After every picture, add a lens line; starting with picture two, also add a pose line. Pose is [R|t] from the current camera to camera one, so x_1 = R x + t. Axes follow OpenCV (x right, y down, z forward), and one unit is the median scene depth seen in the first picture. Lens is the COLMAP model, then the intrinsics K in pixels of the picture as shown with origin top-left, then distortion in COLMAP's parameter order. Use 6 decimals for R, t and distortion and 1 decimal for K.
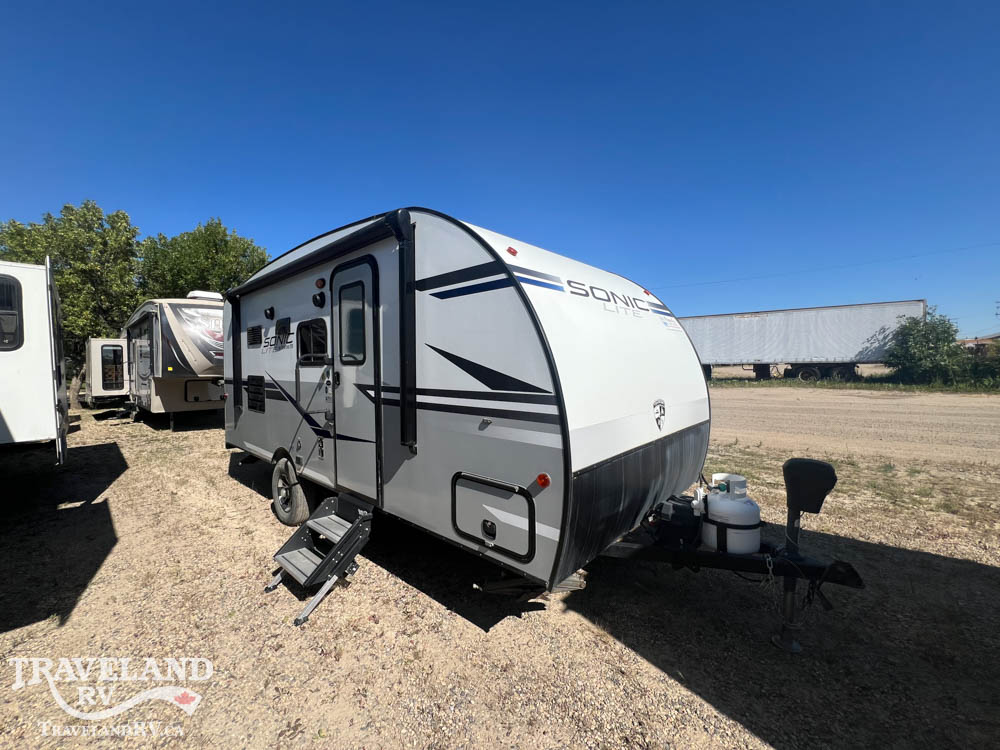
lens RADIAL K [[400.3, 0, 496.4], [0, 400.3, 375.0], [0, 0, 1]] dist [-0.001079, 0.000196]
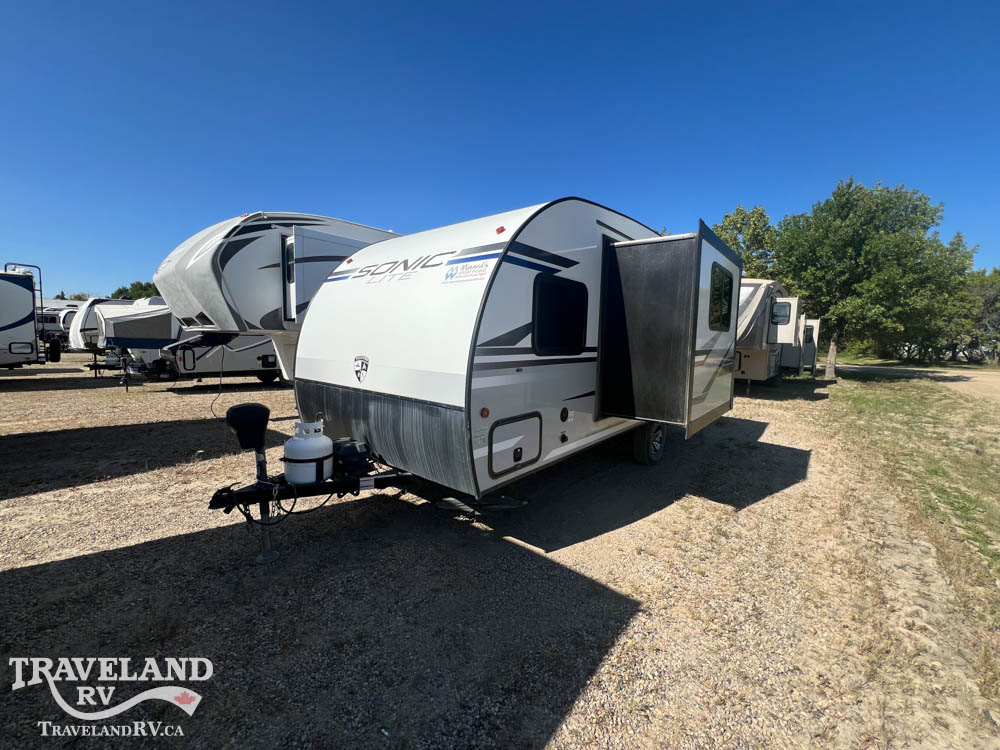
lens RADIAL K [[400.3, 0, 496.4], [0, 400.3, 375.0], [0, 0, 1]] dist [-0.001079, 0.000196]
pose [[0.040338, 0.107398, -0.993397, 1.698360], [-0.046934, 0.993313, 0.105483, -0.023474], [0.998083, 0.042369, 0.045109, 1.453692]]
